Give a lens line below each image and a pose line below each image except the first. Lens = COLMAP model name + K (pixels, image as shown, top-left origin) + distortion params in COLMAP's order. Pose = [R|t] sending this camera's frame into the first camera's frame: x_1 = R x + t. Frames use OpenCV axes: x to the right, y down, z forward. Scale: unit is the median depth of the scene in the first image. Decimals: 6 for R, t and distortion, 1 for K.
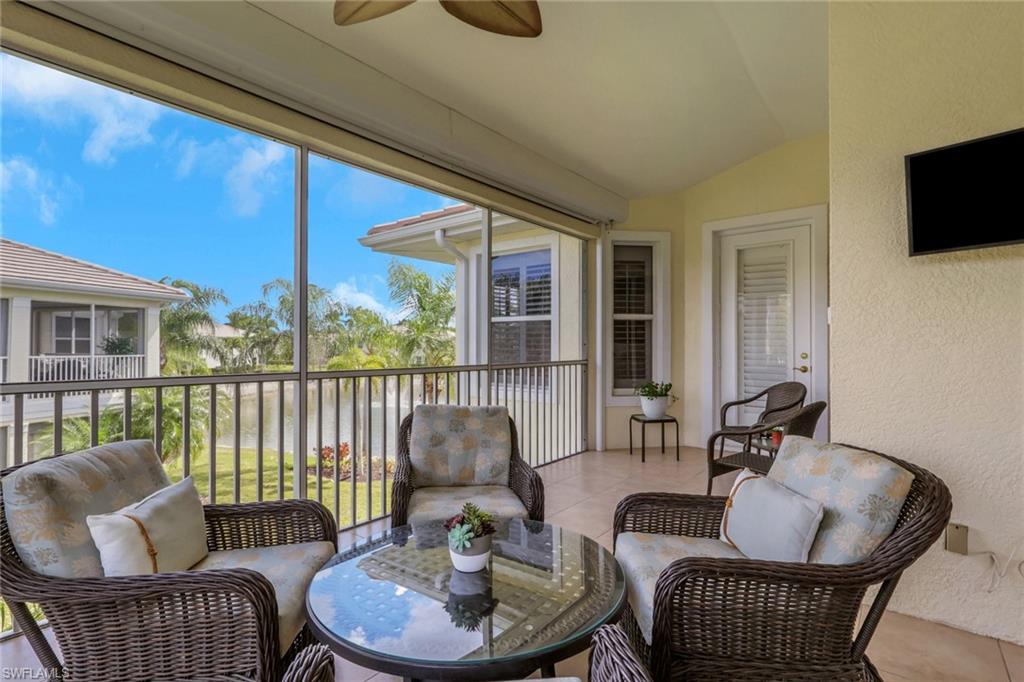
lens RADIAL K [[493.7, 0, 513.8], [0, 493.7, 340.5], [0, 0, 1]] dist [0.001242, 0.000129]
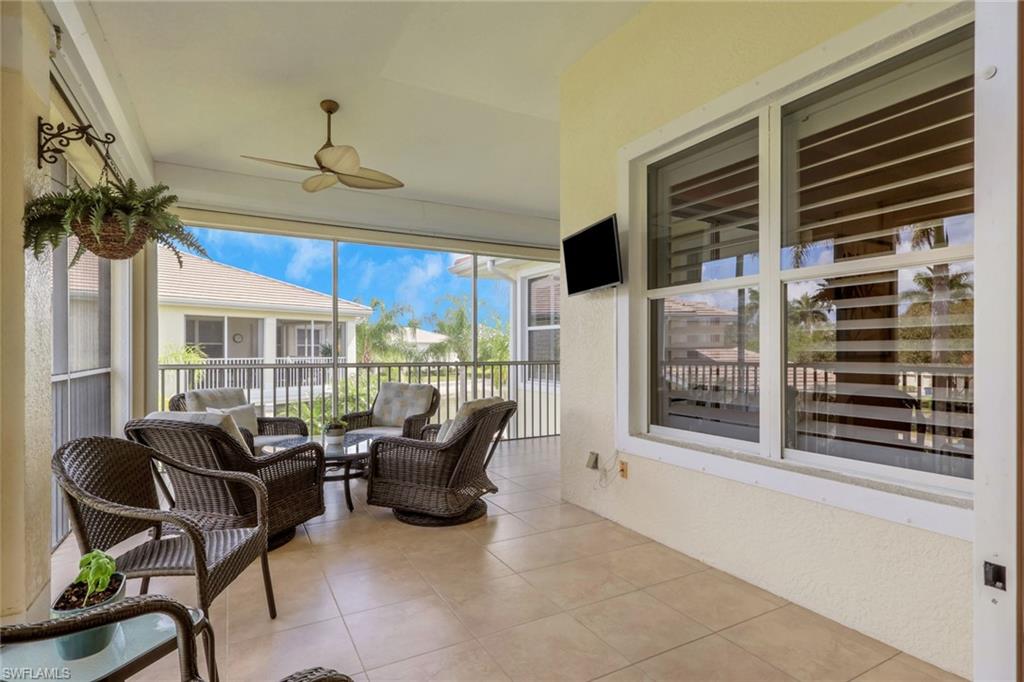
lens RADIAL K [[515.3, 0, 513.5], [0, 515.3, 345.6], [0, 0, 1]] dist [0.001491, 0.000088]
pose [[0.927385, -0.007077, -0.374041, 0.465013], [0.008269, 0.999965, 0.001582, -0.000921], [0.374016, -0.004561, 0.927411, -0.275130]]
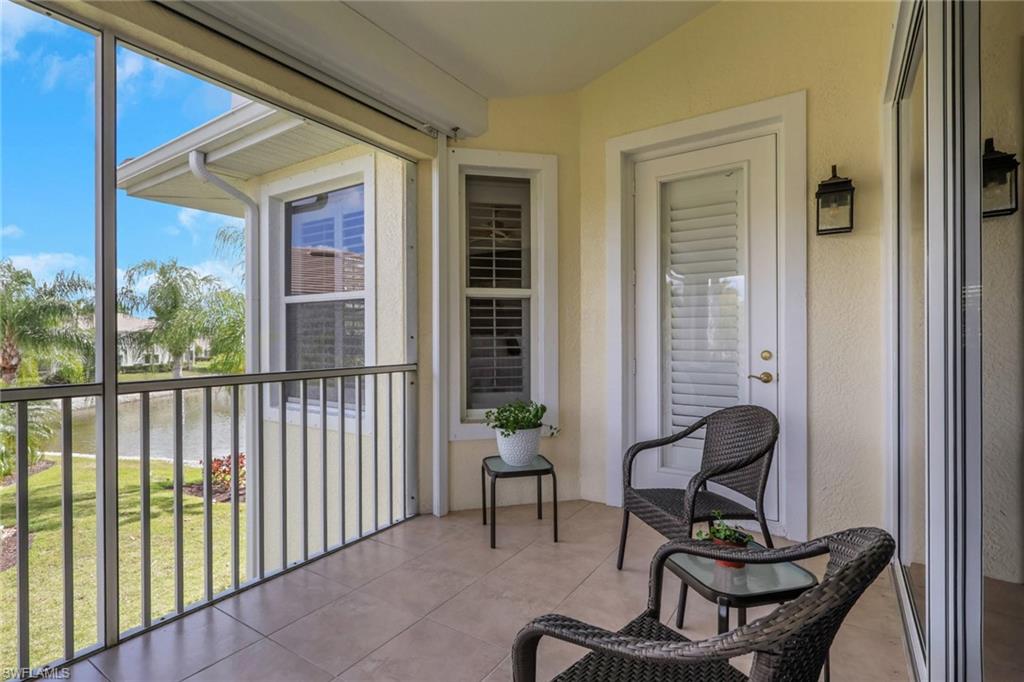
lens RADIAL K [[493.7, 0, 511.0], [0, 493.7, 342.8], [0, 0, 1]] dist [0.001242, 0.000129]
pose [[0.995853, -0.006022, 0.090778, 0.203243], [0.004507, 0.999847, 0.016886, 0.004318], [-0.090866, -0.016407, 0.995728, 0.388221]]
